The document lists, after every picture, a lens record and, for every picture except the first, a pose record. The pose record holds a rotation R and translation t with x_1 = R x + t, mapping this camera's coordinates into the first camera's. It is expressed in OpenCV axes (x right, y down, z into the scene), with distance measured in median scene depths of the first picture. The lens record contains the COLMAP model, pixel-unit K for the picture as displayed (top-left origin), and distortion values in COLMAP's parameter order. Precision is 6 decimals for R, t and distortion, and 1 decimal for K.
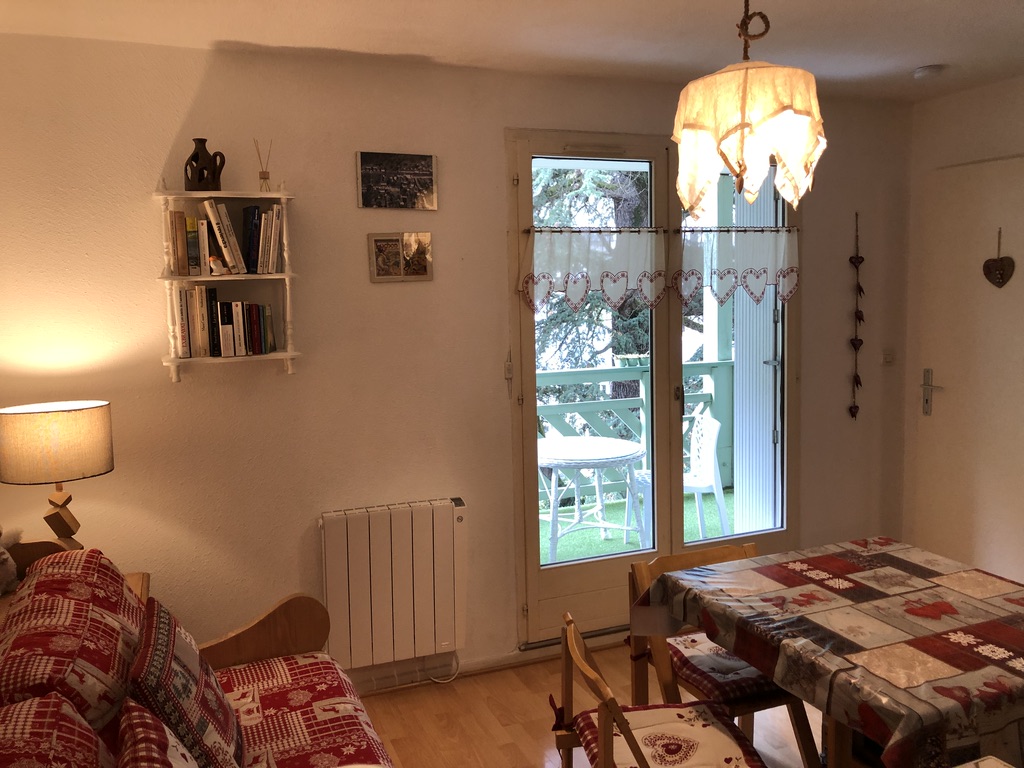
lens RADIAL K [[847.1, 0, 512.2], [0, 847.1, 382.7], [0, 0, 1]] dist [0.055301, 0.000407]
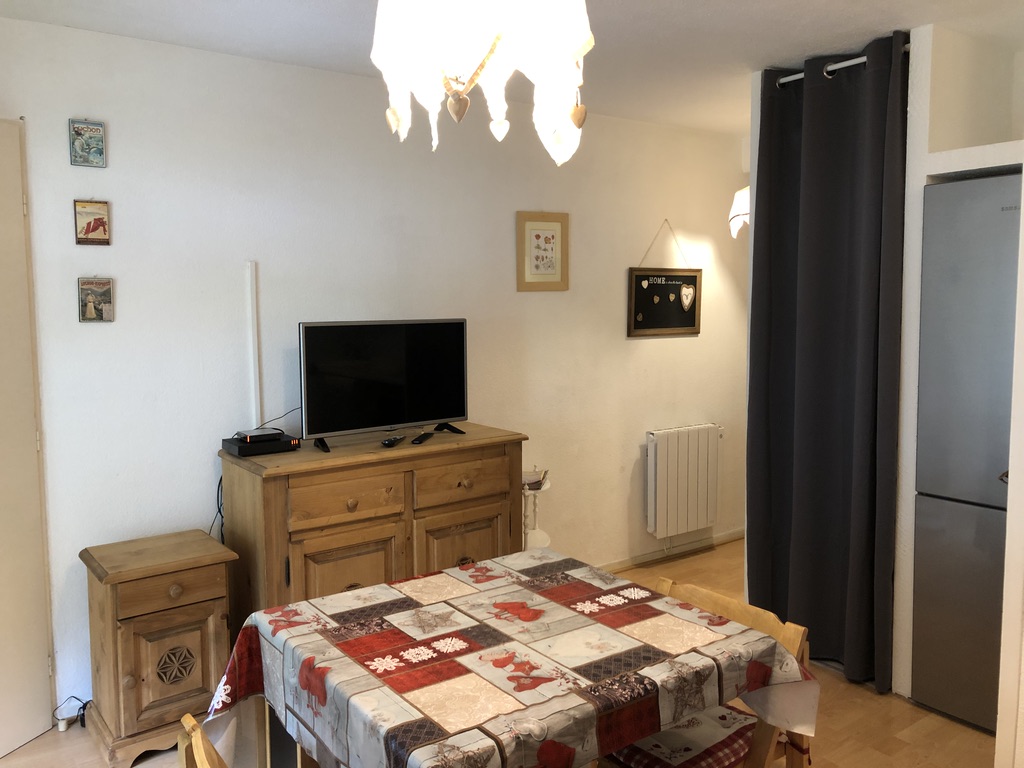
lens RADIAL K [[847.1, 0, 511.5], [0, 847.1, 379.8], [0, 0, 1]] dist [0.055301, 0.000407]
pose [[-0.241235, -0.079247, 0.967226, -0.409141], [0.109760, 0.988037, 0.108328, -0.097546], [-0.964240, 0.132295, -0.229651, 1.153825]]
